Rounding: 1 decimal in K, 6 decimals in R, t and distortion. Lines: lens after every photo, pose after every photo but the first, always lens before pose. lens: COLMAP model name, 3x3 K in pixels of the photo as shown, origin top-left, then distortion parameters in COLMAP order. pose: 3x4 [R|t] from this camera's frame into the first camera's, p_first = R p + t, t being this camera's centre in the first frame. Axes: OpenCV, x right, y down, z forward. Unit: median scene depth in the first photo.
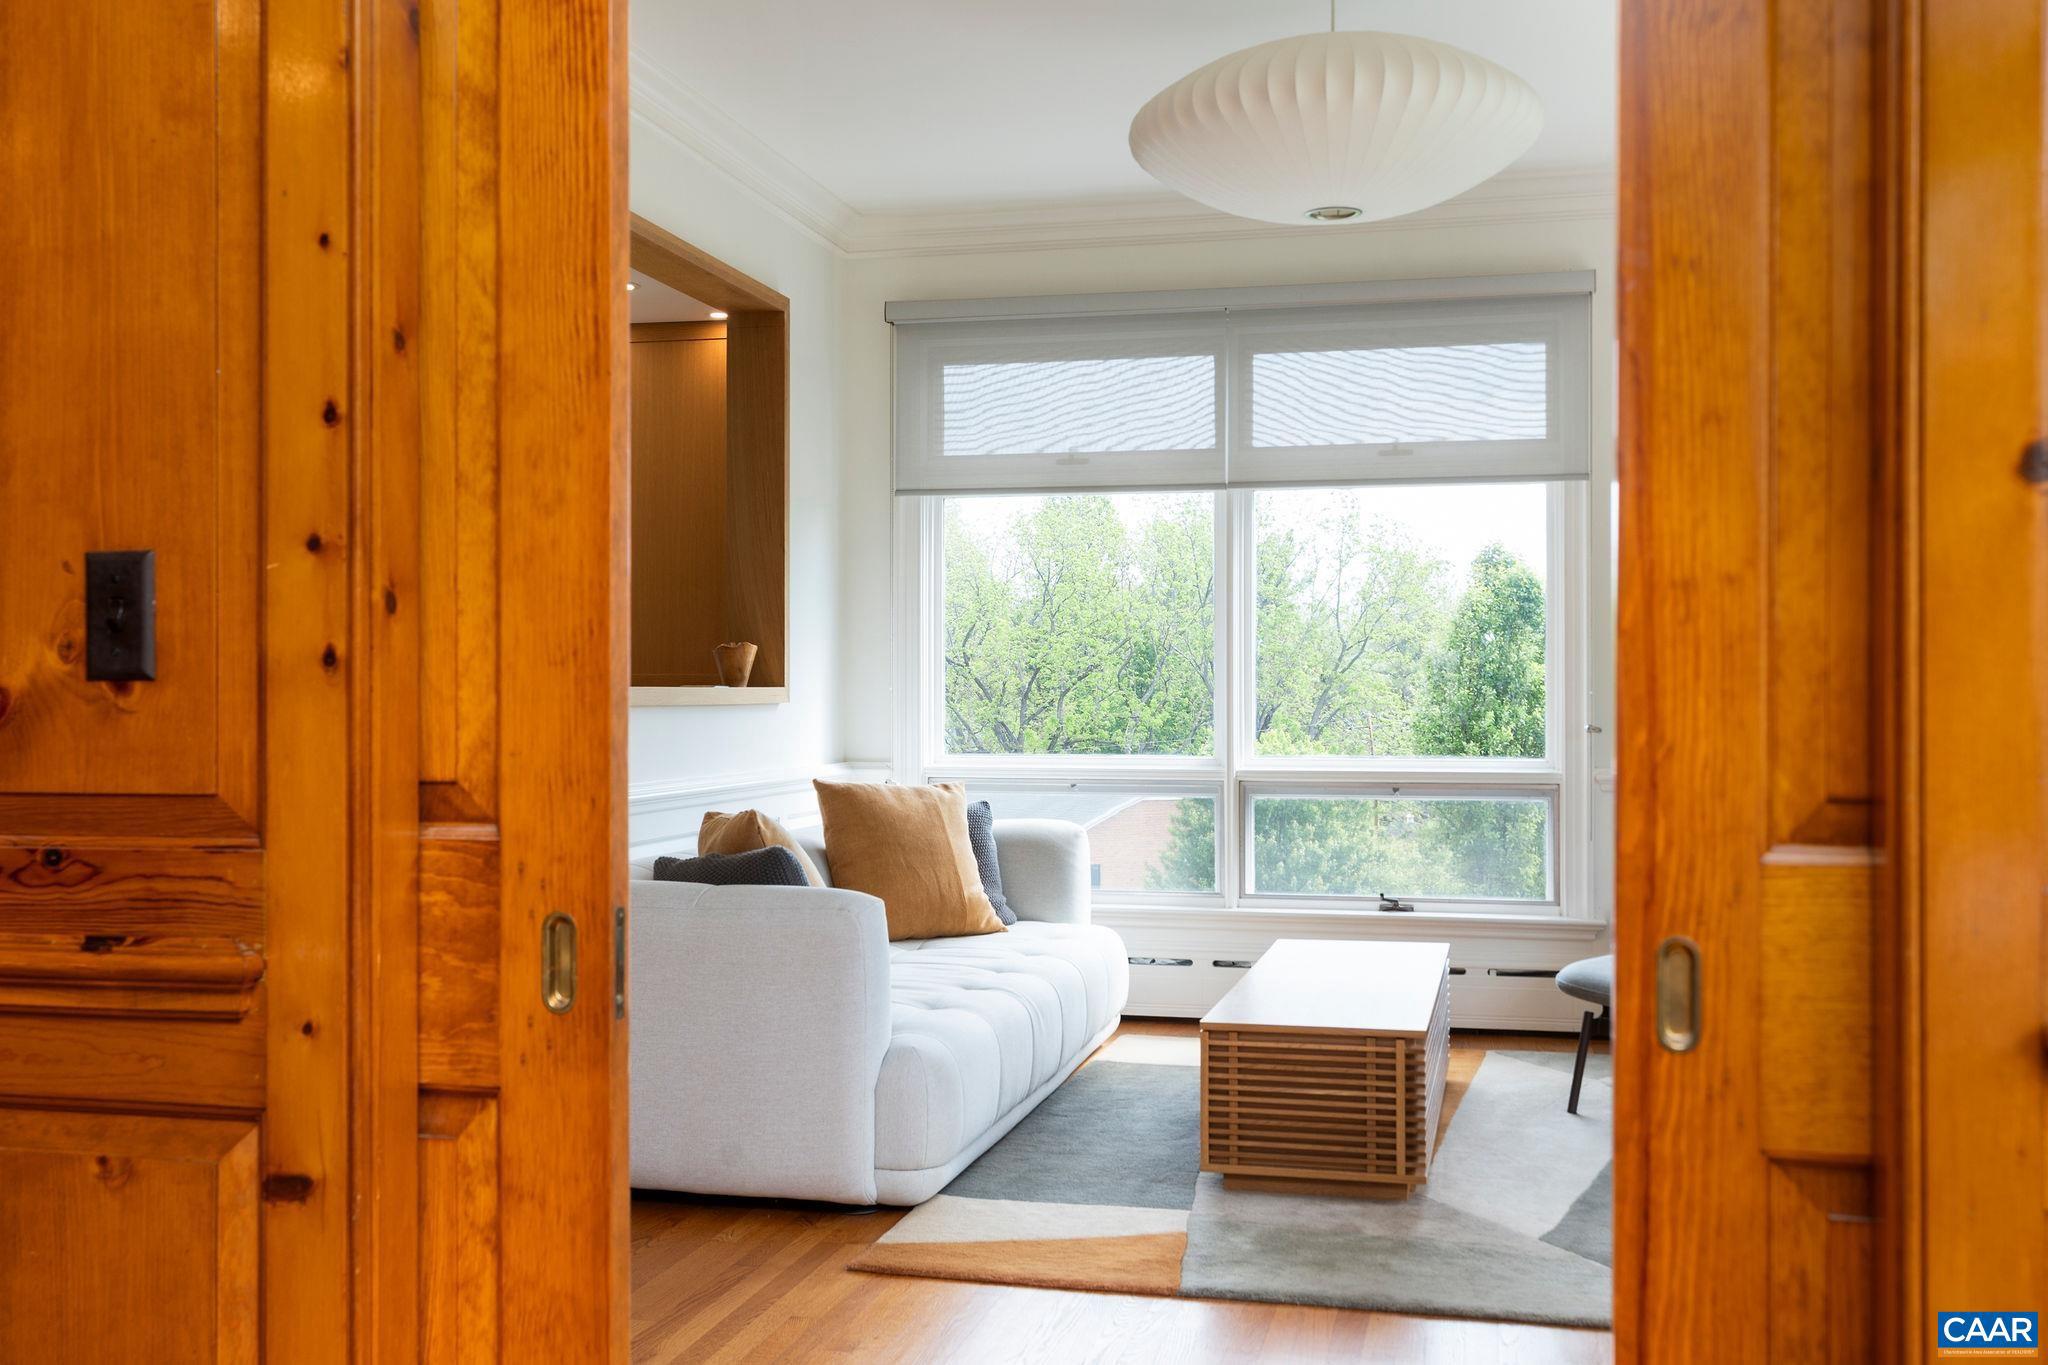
lens RADIAL K [[2043.0, 0, 1017.8], [0, 2043.0, 696.1], [0, 0, 1]] dist [0.005447, 0.000000]
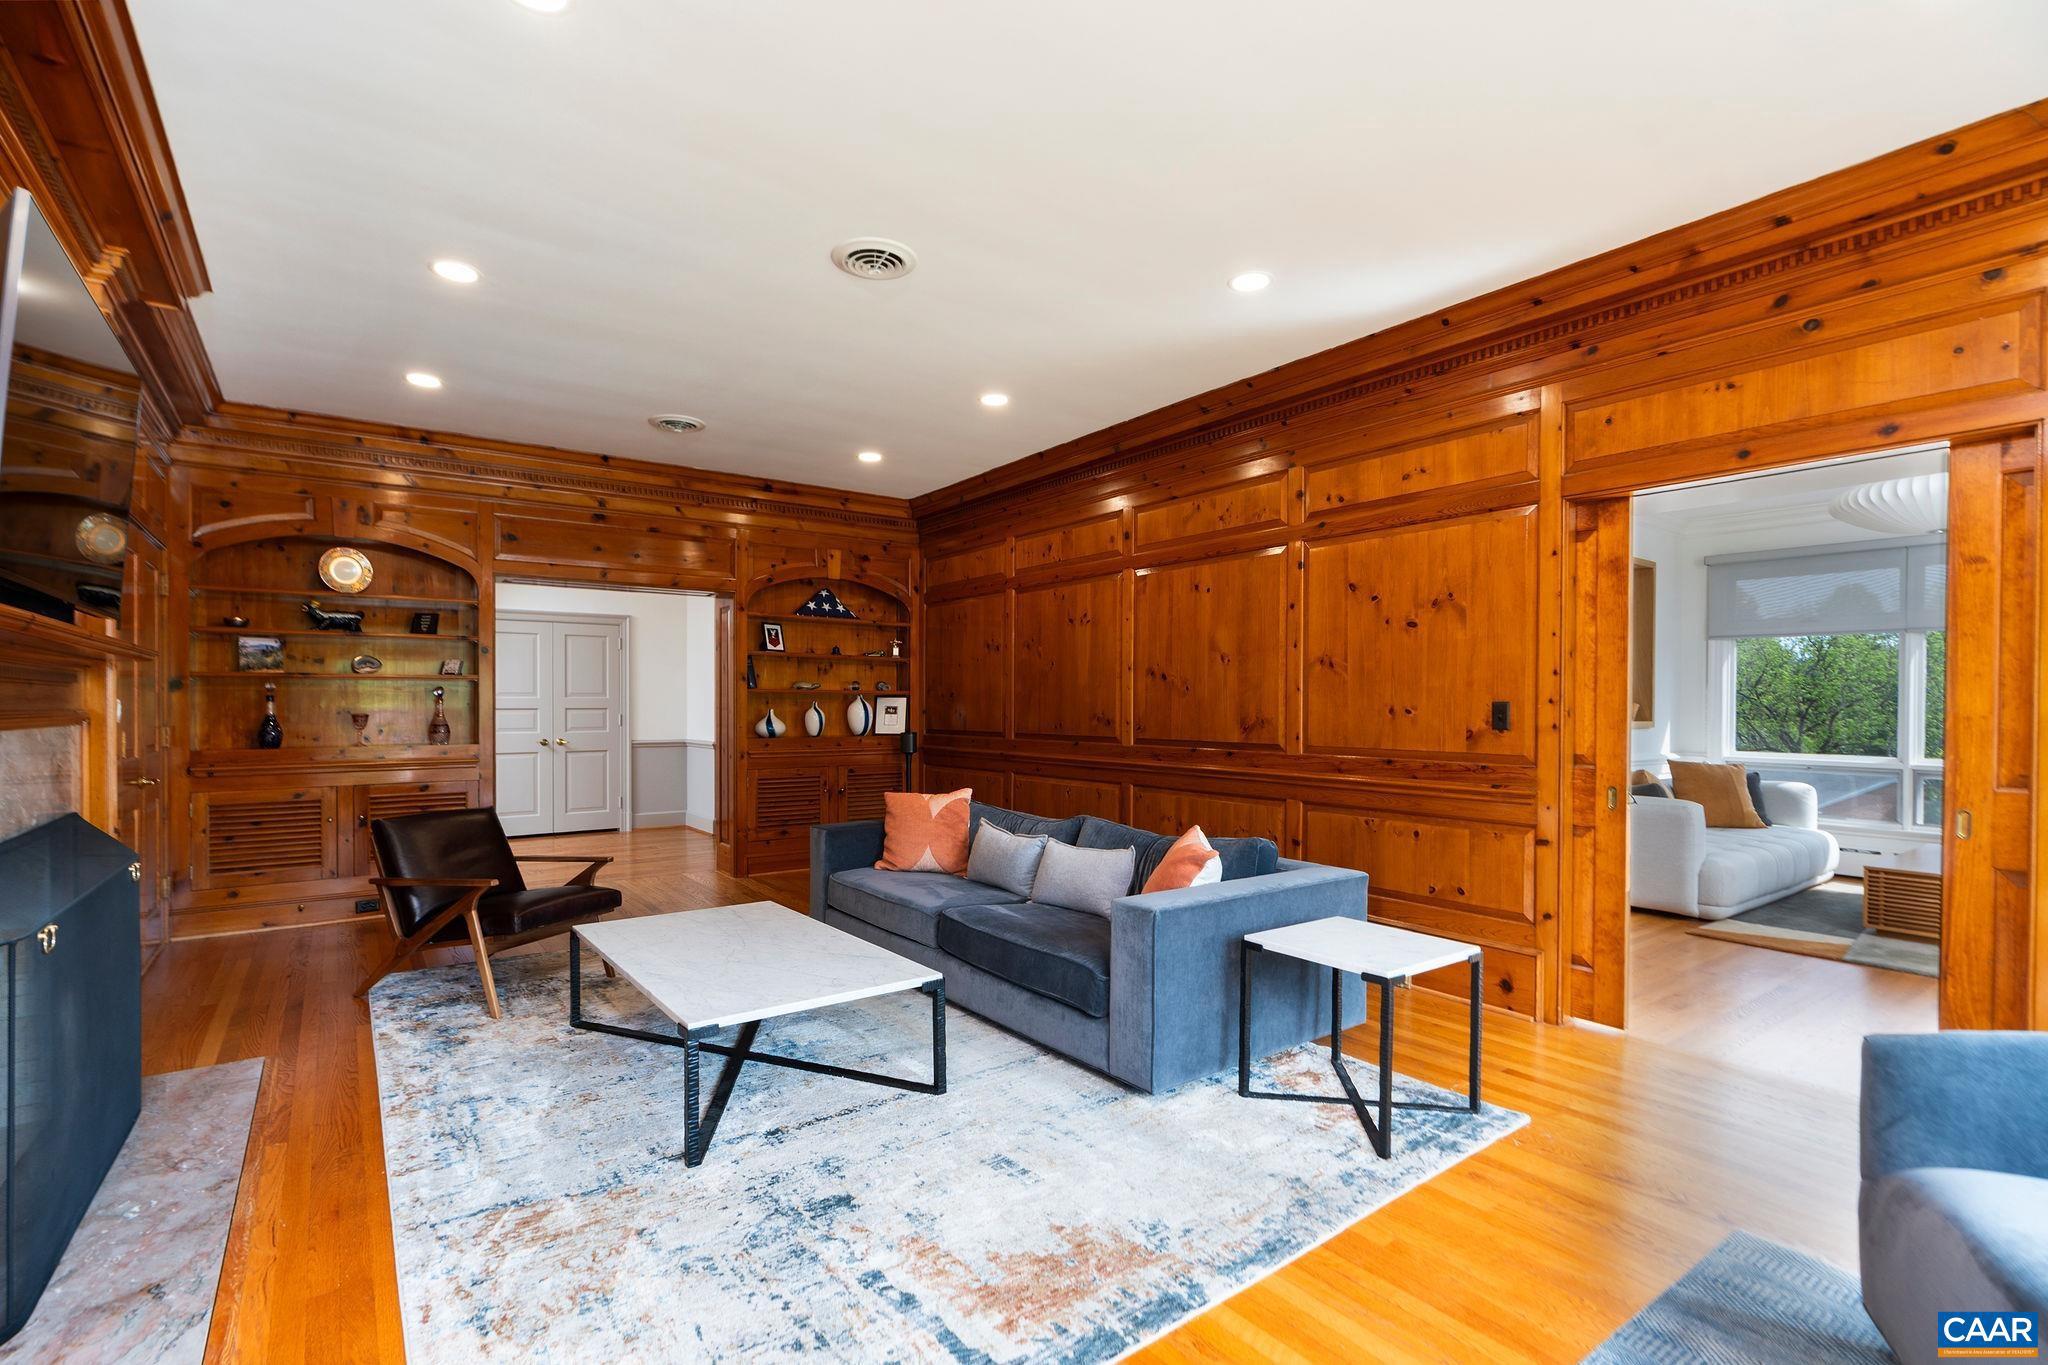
lens RADIAL K [[932.7, 0, 993.3], [0, 932.7, 703.2], [0, 0, 1]] dist [-0.009150, 0.002573]
pose [[0.754854, 0.008012, -0.655843, 0.029725], [-0.012905, 0.999913, -0.002639, -0.019183], [0.655765, 0.010456, 0.754892, -0.535931]]
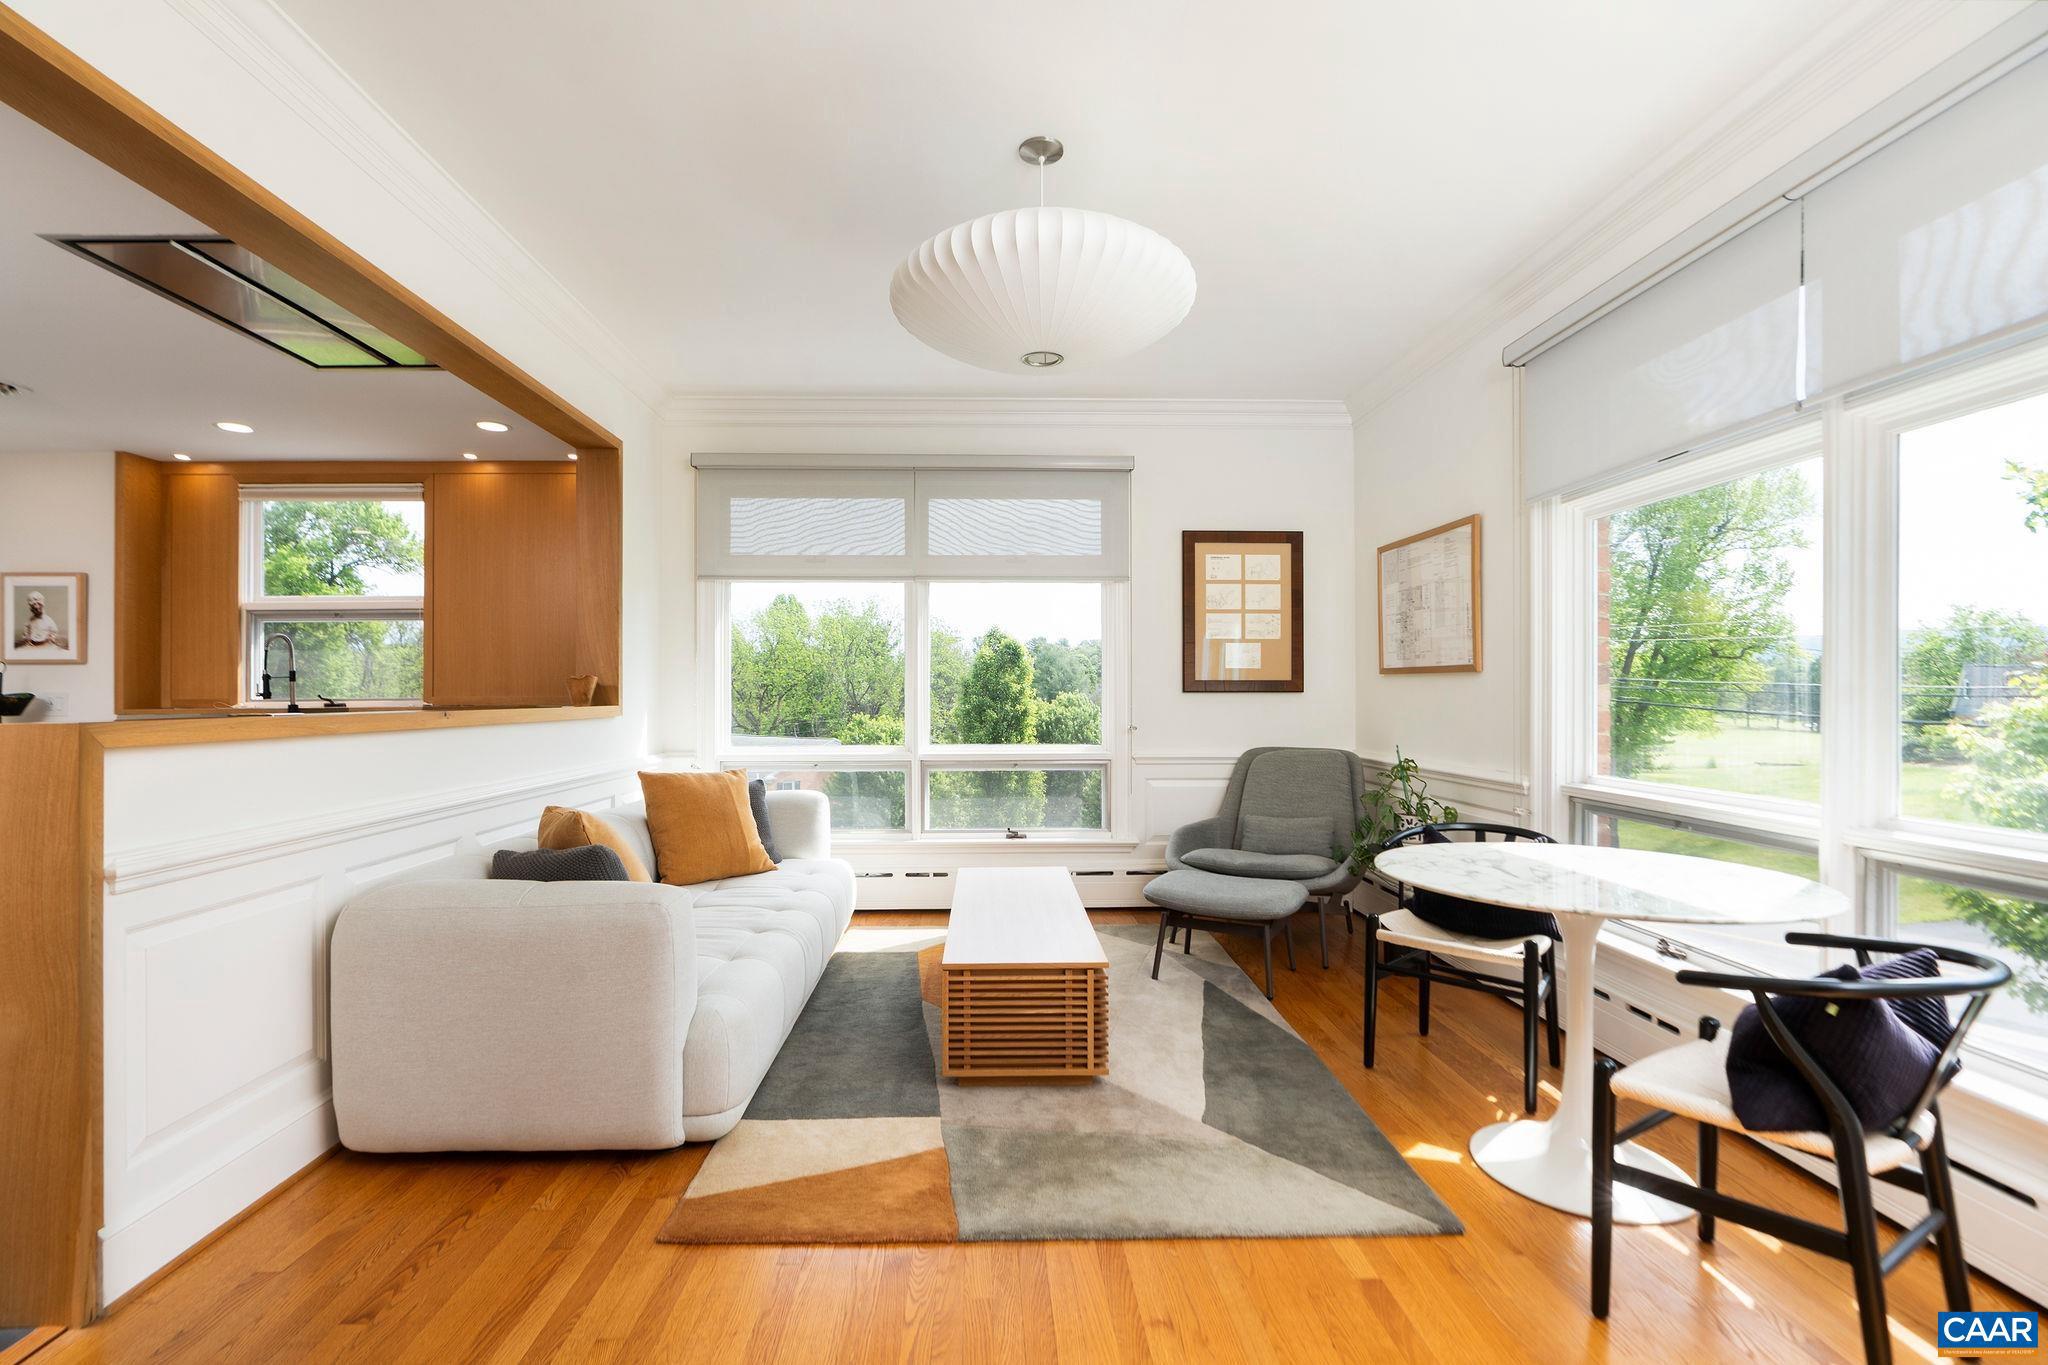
lens RADIAL K [[932.7, 0, 1007.6], [0, 932.7, 691.1], [0, 0, 1]] dist [-0.009150, 0.002573]
pose [[0.965651, -0.000245, 0.259841, -0.027348], [0.002296, 0.999969, -0.007591, -0.012965], [-0.259831, 0.007927, 0.965621, 0.413195]]
